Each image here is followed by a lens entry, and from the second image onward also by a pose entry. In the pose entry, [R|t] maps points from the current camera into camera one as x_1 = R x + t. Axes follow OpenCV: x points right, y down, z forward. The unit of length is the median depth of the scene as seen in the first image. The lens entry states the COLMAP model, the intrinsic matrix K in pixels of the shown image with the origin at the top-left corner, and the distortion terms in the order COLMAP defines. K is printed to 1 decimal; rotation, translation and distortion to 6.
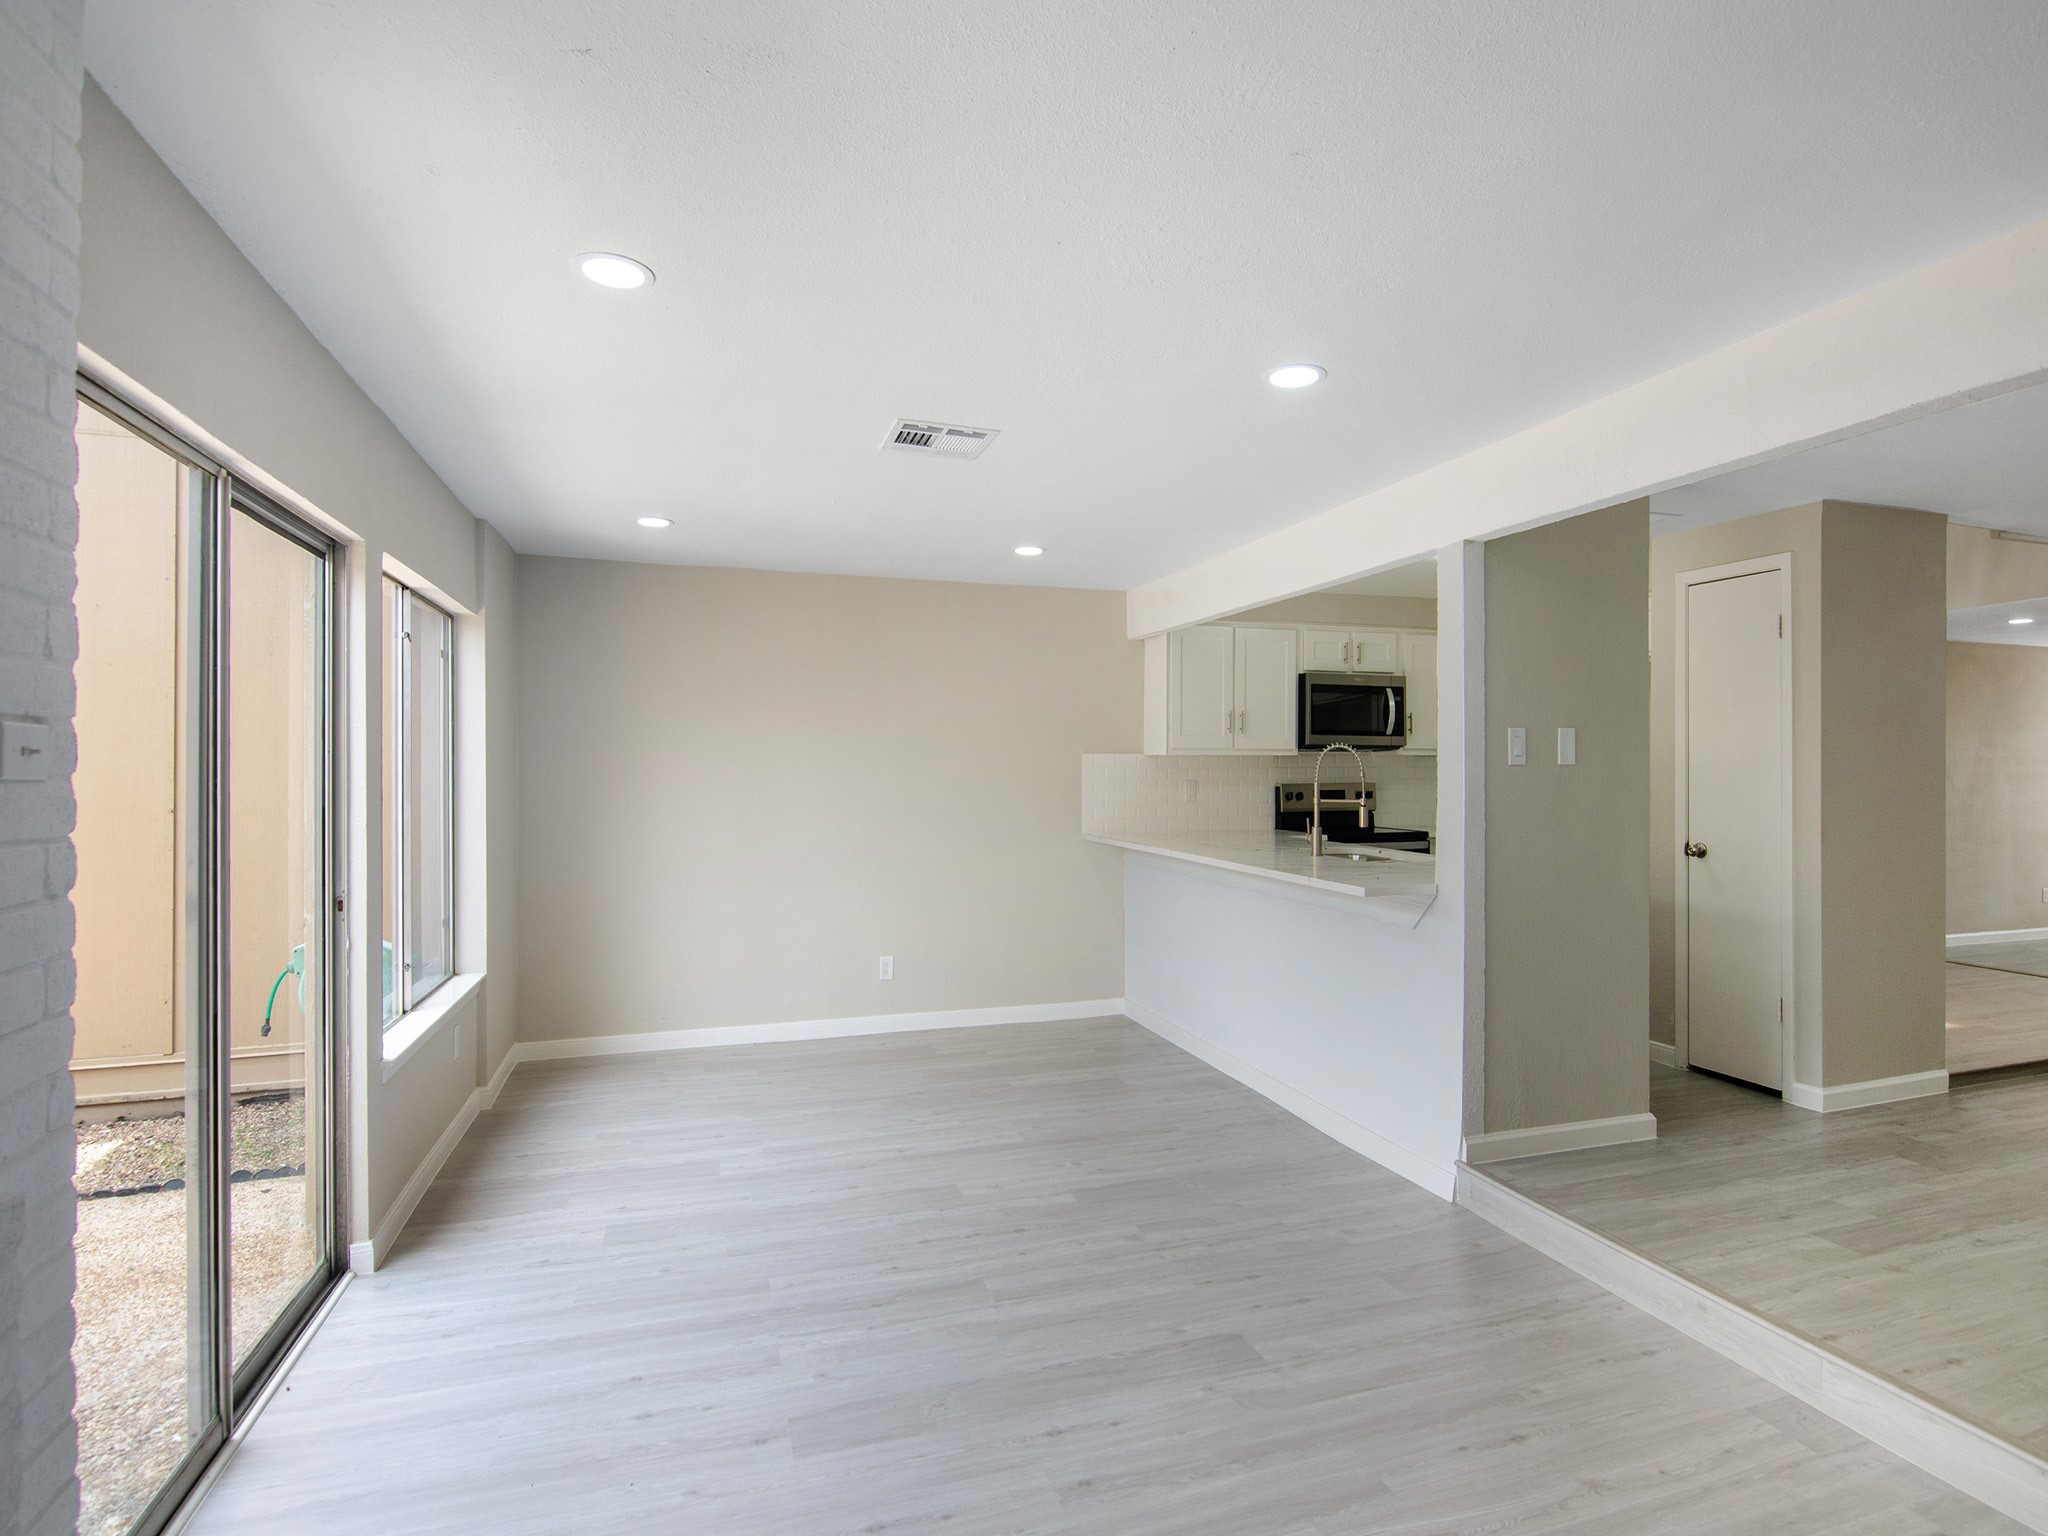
lens RADIAL K [[1021.8, 0, 1039.5], [0, 1021.8, 777.6], [0, 0, 1]] dist [0.012264, -0.009277]
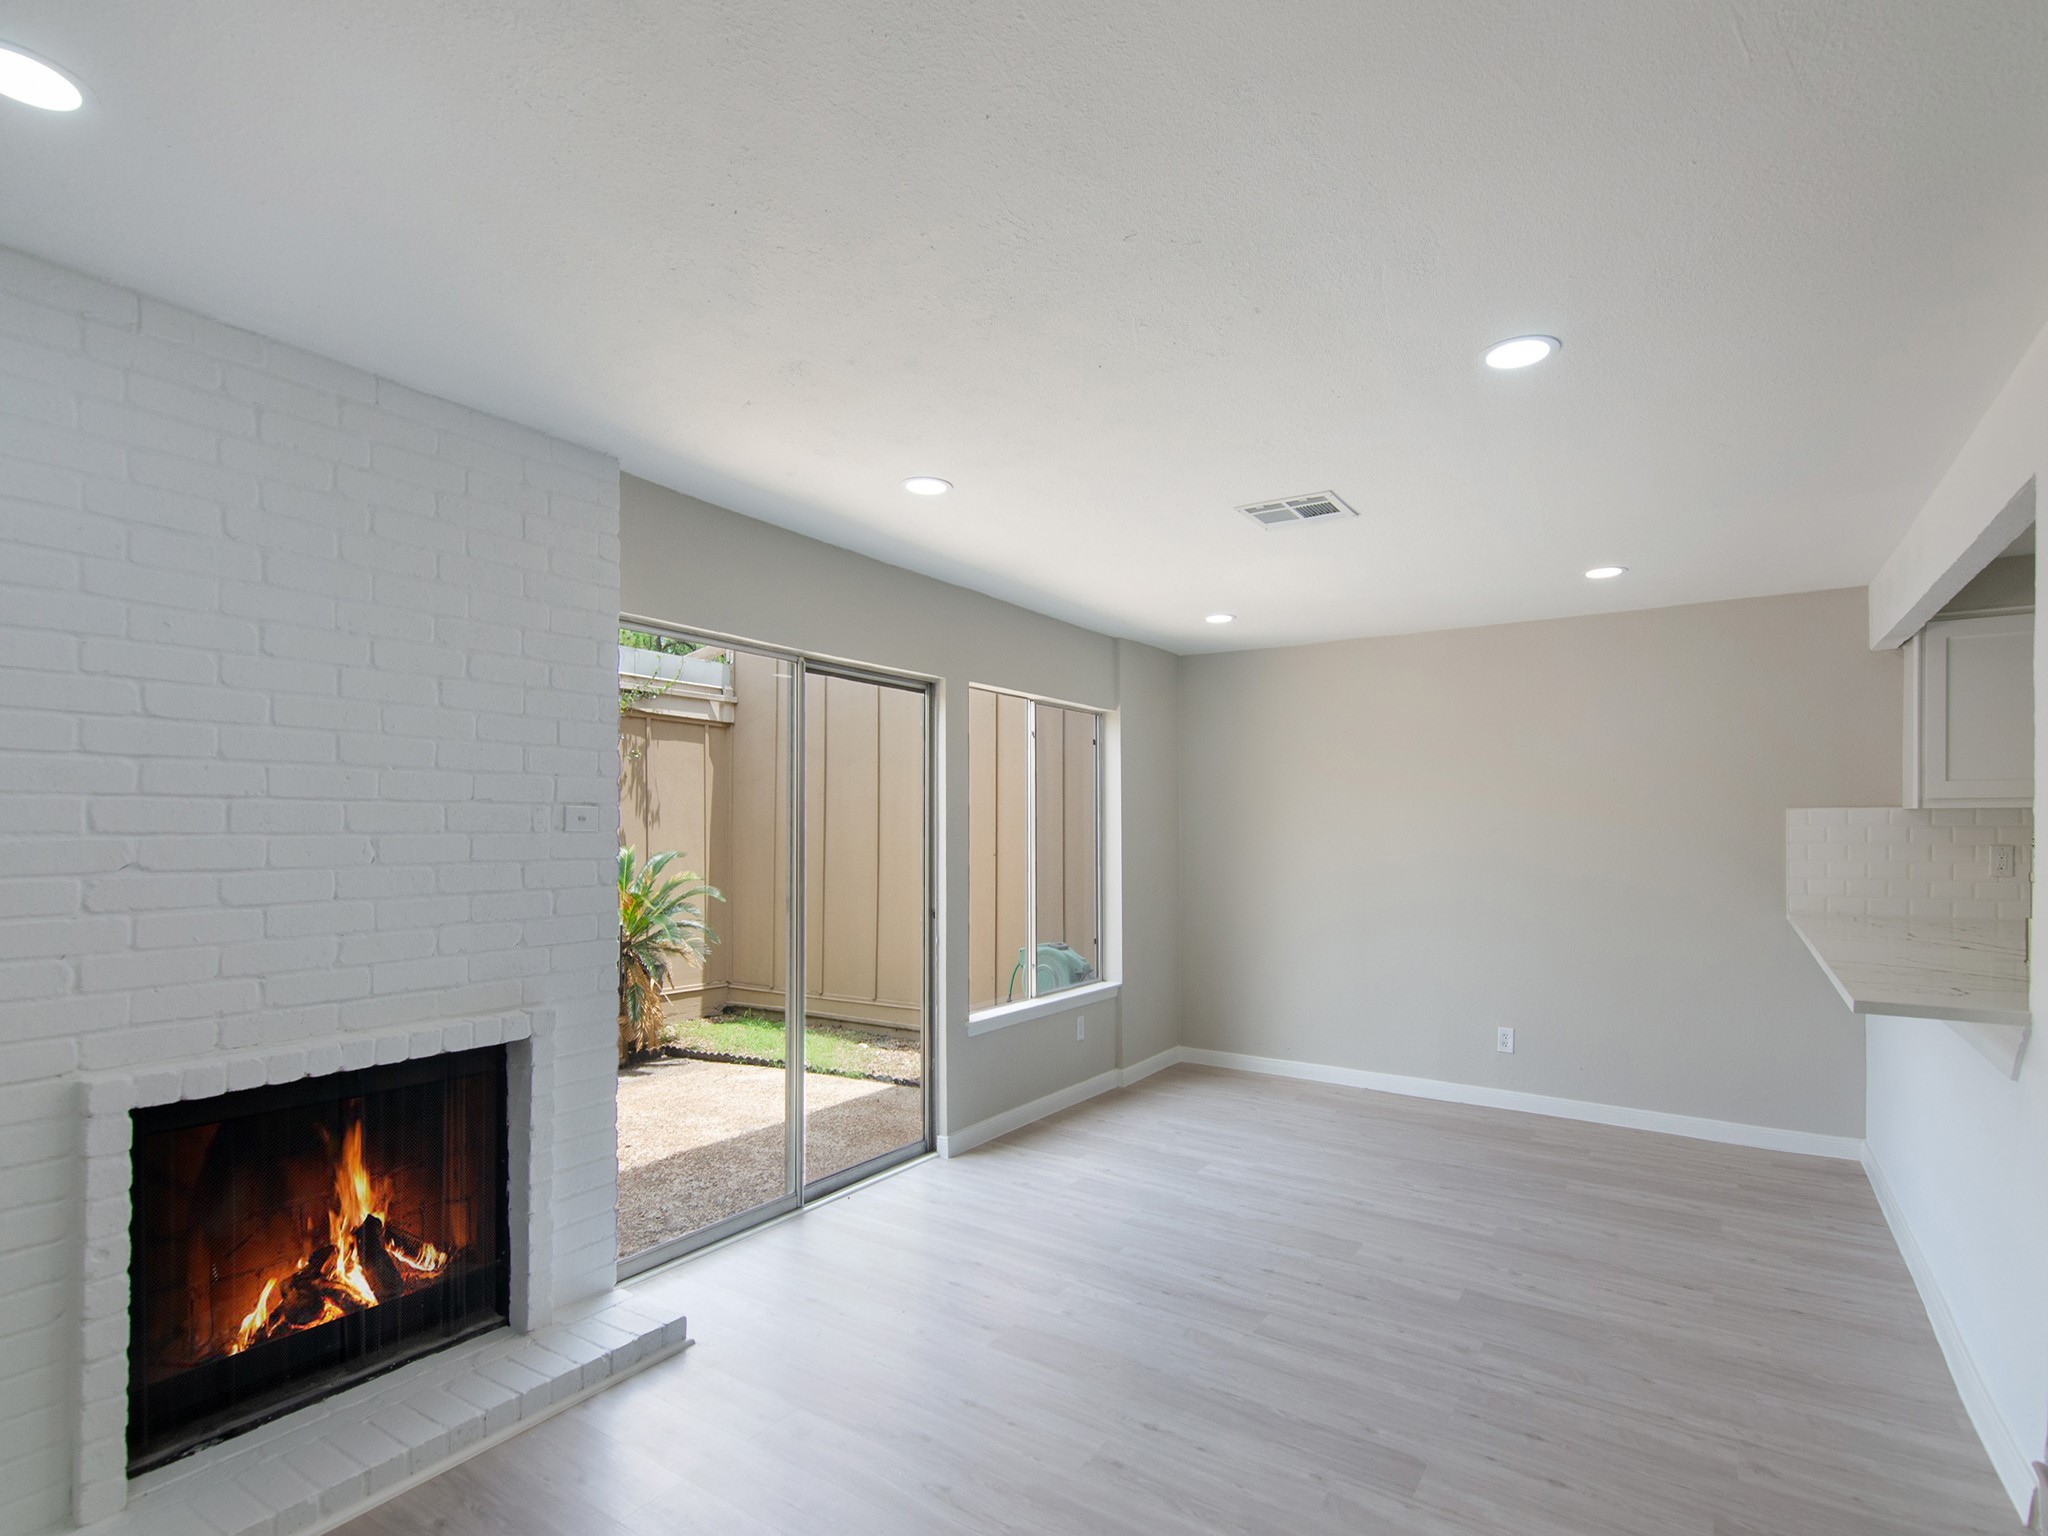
lens RADIAL K [[1008.1, 0, 1044.6], [0, 1008.1, 829.0], [0, 0, 1]] dist [0.019749, -0.000435]
pose [[0.626760, 0.001973, -0.779210, 0.334305], [-0.009300, 0.999945, -0.004949, 0.001627], [0.779157, 0.010348, 0.626744, 0.093830]]
